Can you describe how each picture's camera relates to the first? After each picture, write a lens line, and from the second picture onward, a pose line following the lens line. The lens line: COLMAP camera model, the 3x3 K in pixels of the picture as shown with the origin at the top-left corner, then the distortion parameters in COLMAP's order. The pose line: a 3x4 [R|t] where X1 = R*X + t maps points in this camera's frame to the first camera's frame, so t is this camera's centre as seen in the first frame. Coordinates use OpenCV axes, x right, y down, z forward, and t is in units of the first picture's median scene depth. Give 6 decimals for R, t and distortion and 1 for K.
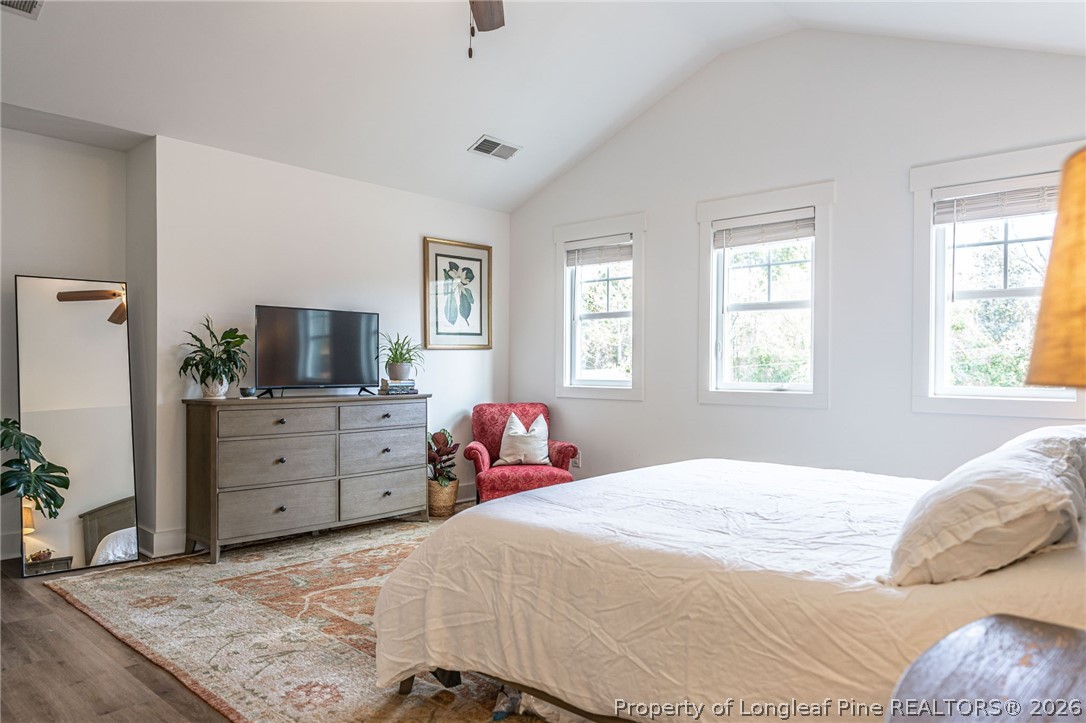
lens RADIAL K [[735.5, 0, 532.7], [0, 735.5, 372.2], [0, 0, 1]] dist [-0.006268, 0.007869]
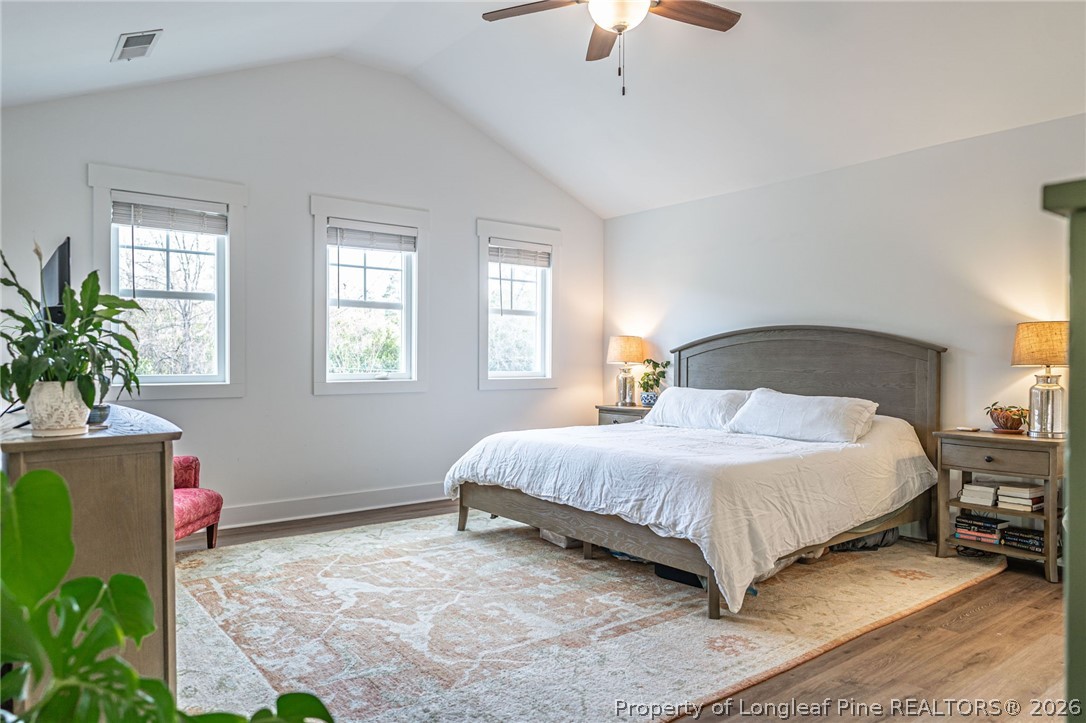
lens RADIAL K [[735.5, 0, 532.8], [0, 735.5, 356.3], [0, 0, 1]] dist [-0.006268, 0.007869]
pose [[0.142500, 0.007123, 0.989769, -0.736884], [0.016047, 0.999826, -0.009506, 0.004103], [-0.989665, 0.017238, 0.142361, 0.575960]]
